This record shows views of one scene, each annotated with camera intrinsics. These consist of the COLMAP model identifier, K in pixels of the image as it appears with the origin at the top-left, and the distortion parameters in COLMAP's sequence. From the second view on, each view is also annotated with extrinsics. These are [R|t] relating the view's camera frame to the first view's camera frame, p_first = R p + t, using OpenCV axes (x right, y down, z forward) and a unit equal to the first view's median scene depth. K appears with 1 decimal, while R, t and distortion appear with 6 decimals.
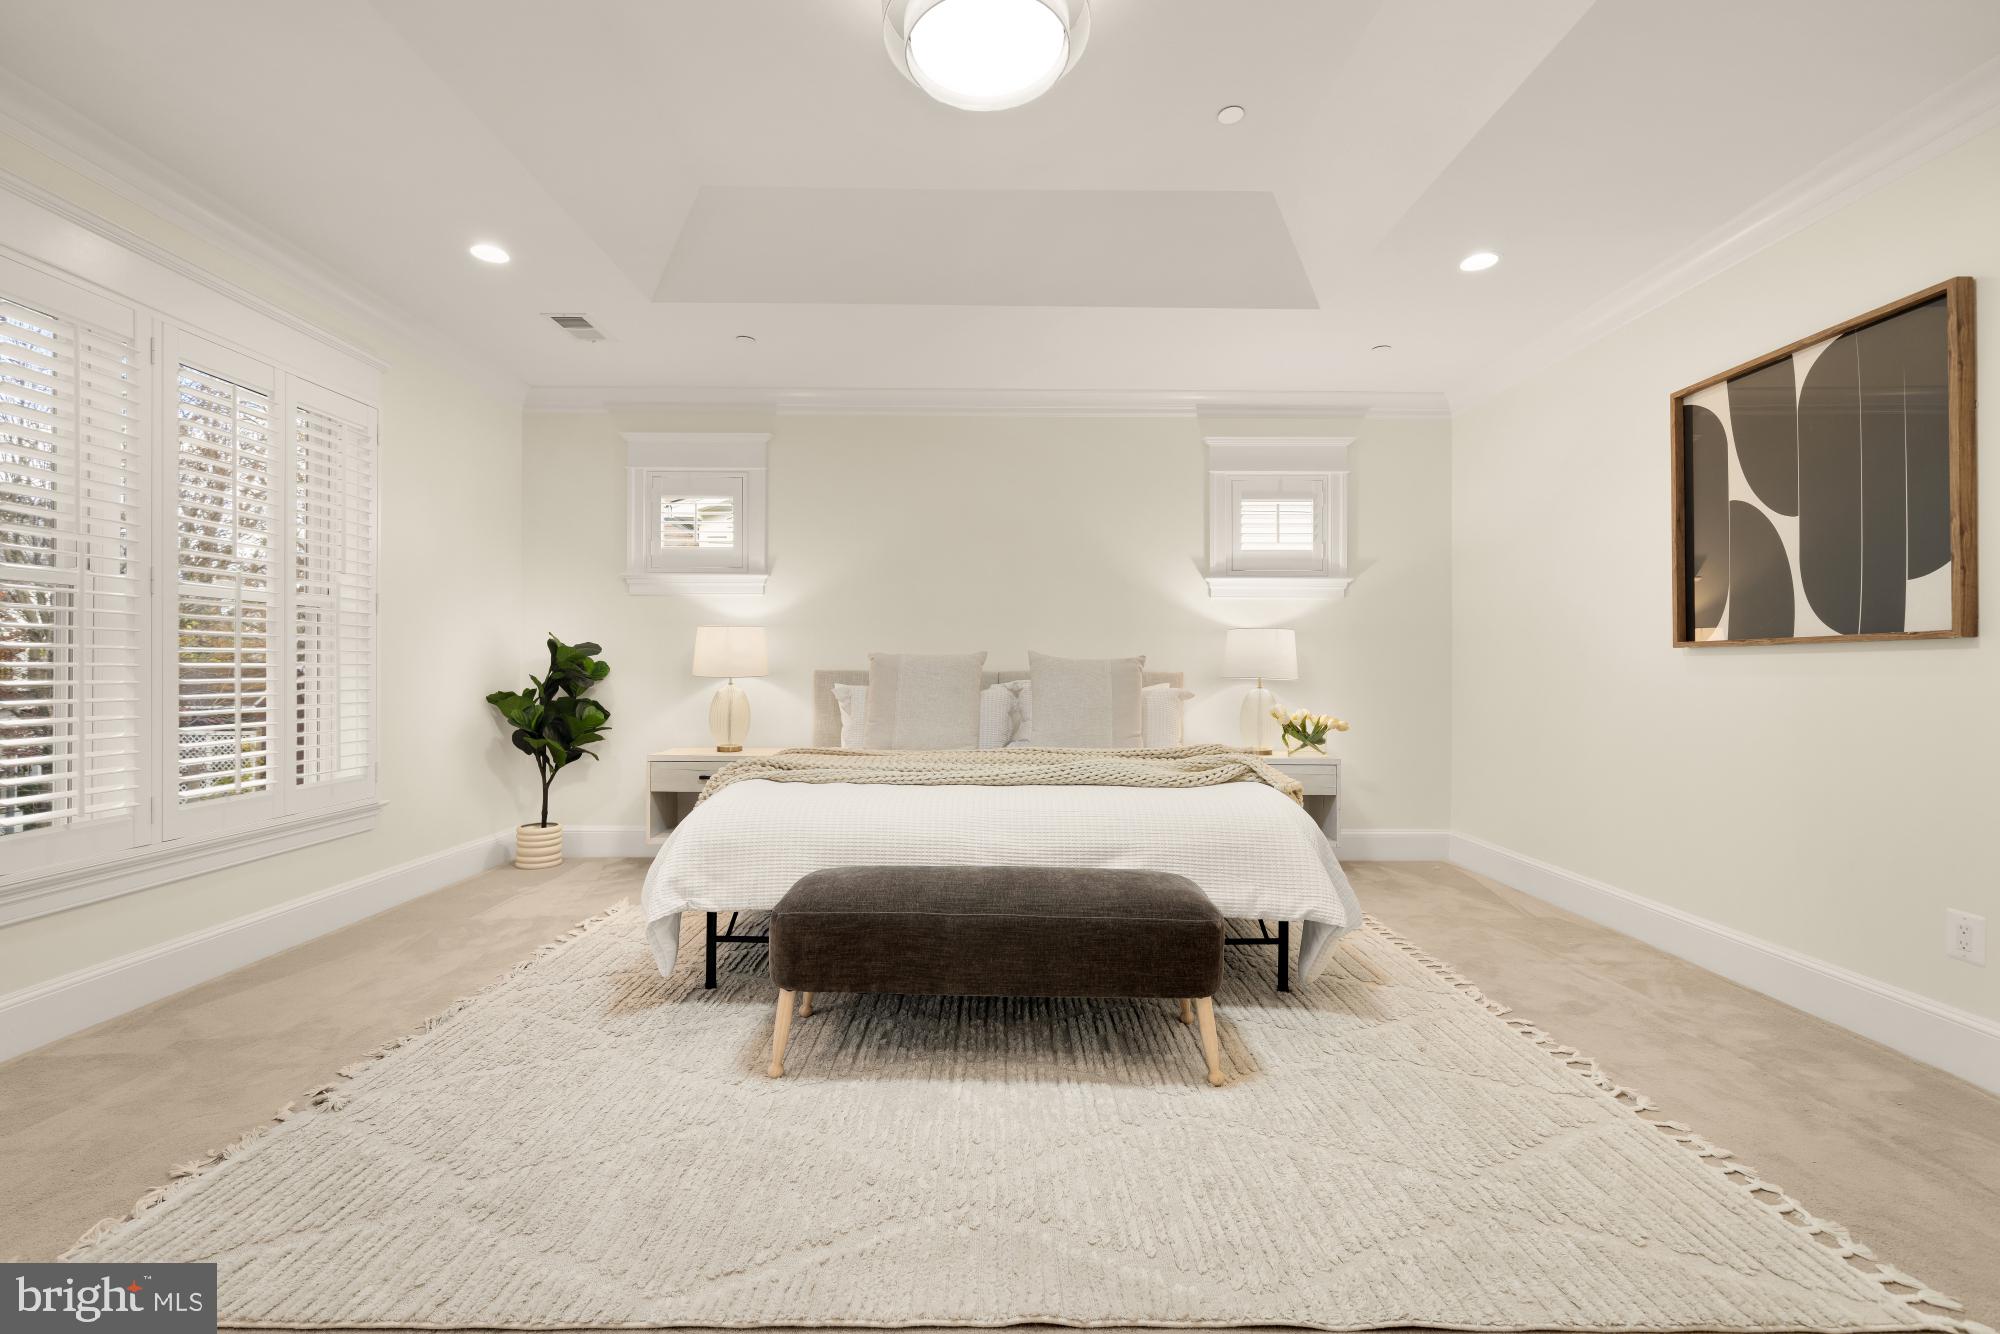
lens RADIAL K [[851.7, 0, 1001.1], [0, 851.7, 672.0], [0, 0, 1]] dist [0.001798, 0.000007]
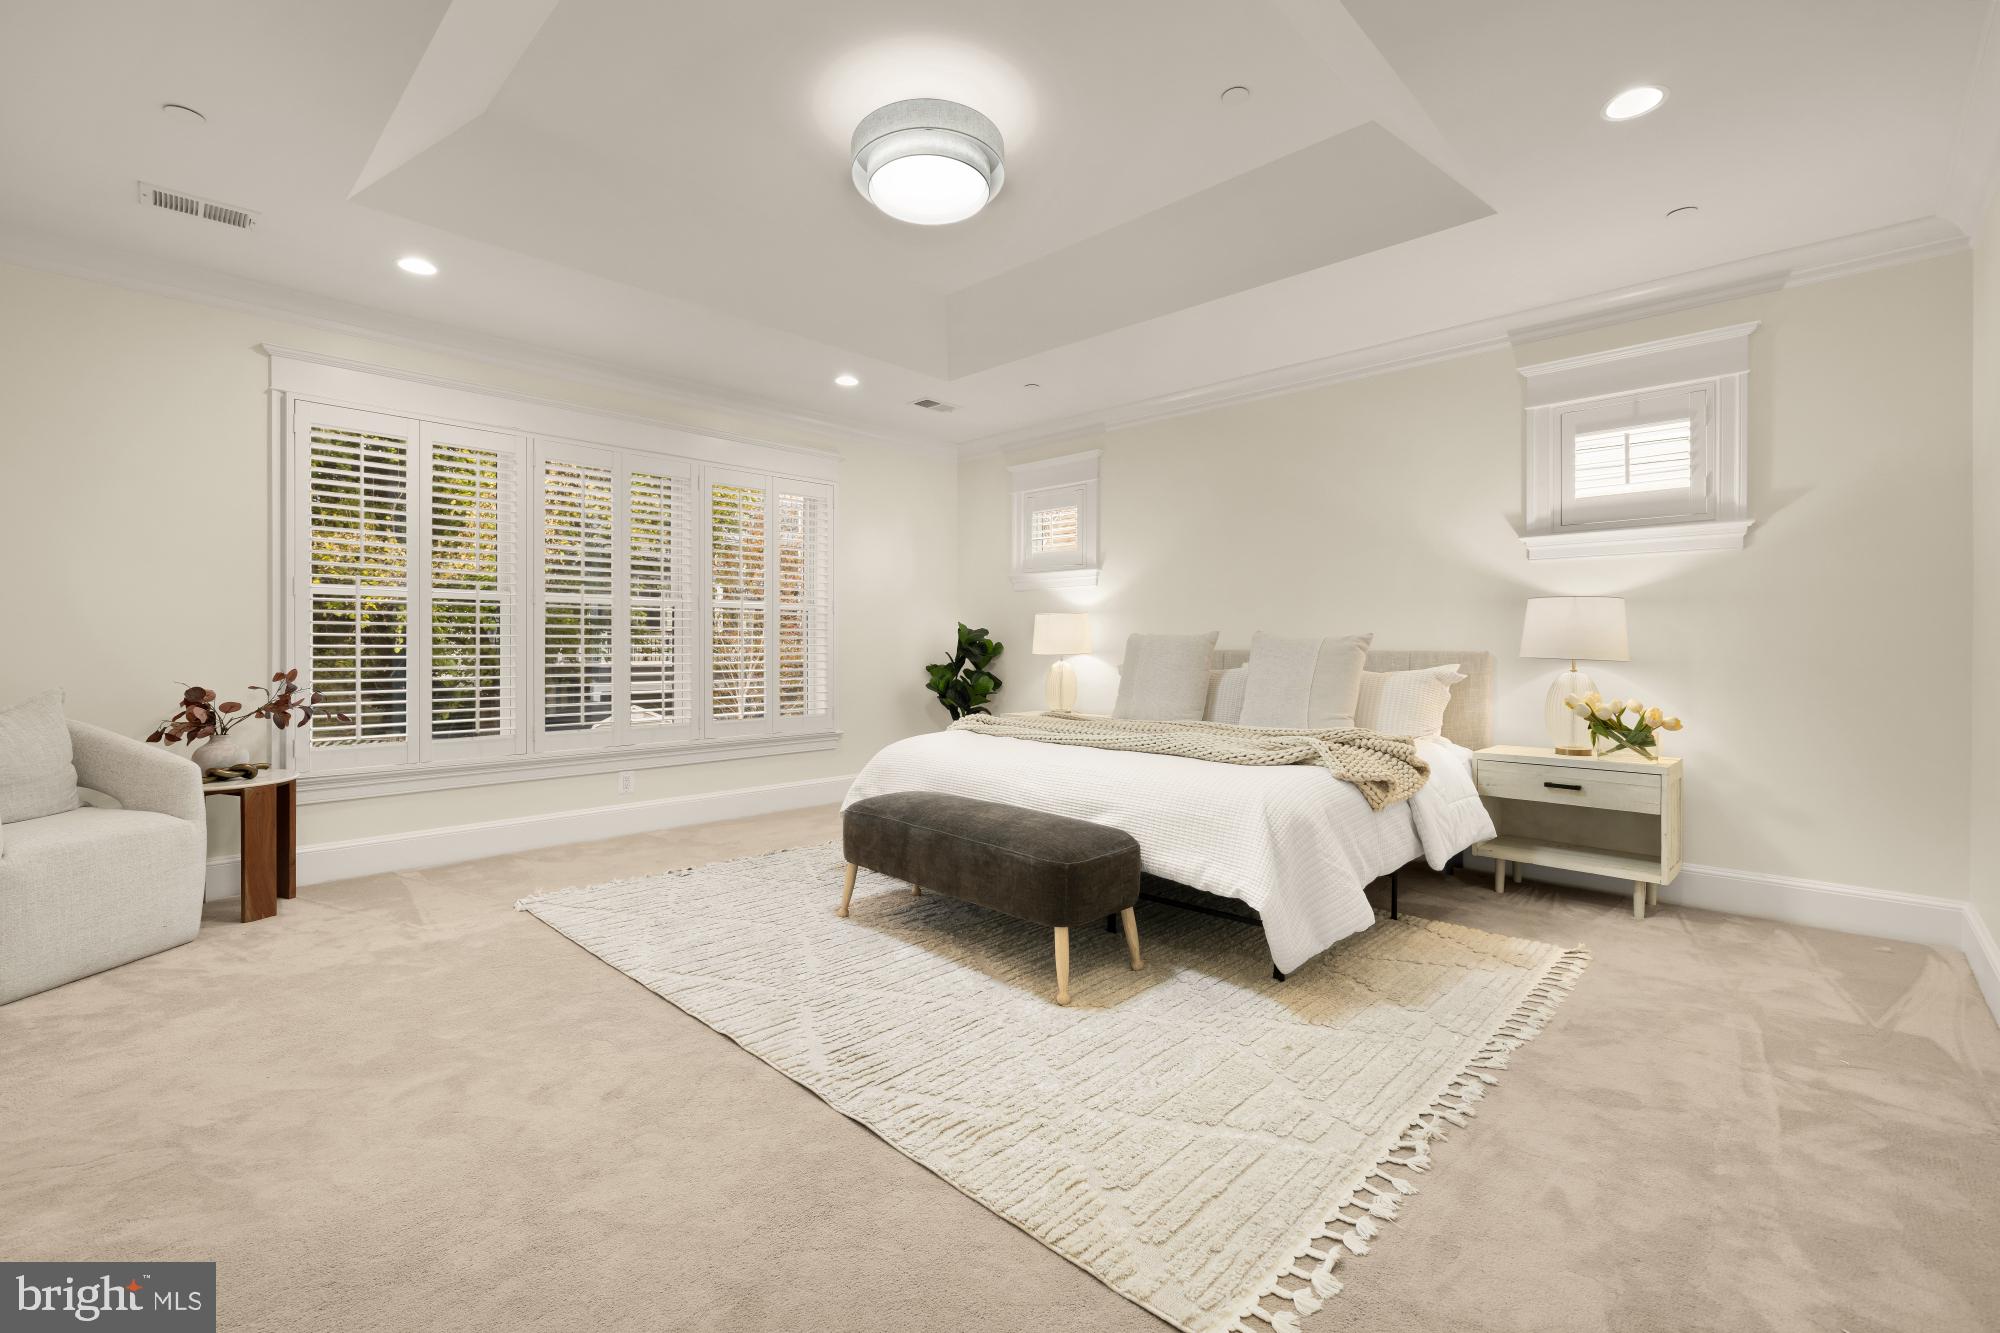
lens RADIAL K [[851.7, 0, 1001.1], [0, 851.7, 671.5], [0, 0, 1]] dist [0.001798, 0.000007]
pose [[0.717736, 0.017767, -0.696089, 0.492077], [-0.001669, 0.999715, 0.023795, 0.000466], [0.696314, -0.015917, 0.717561, 0.055204]]
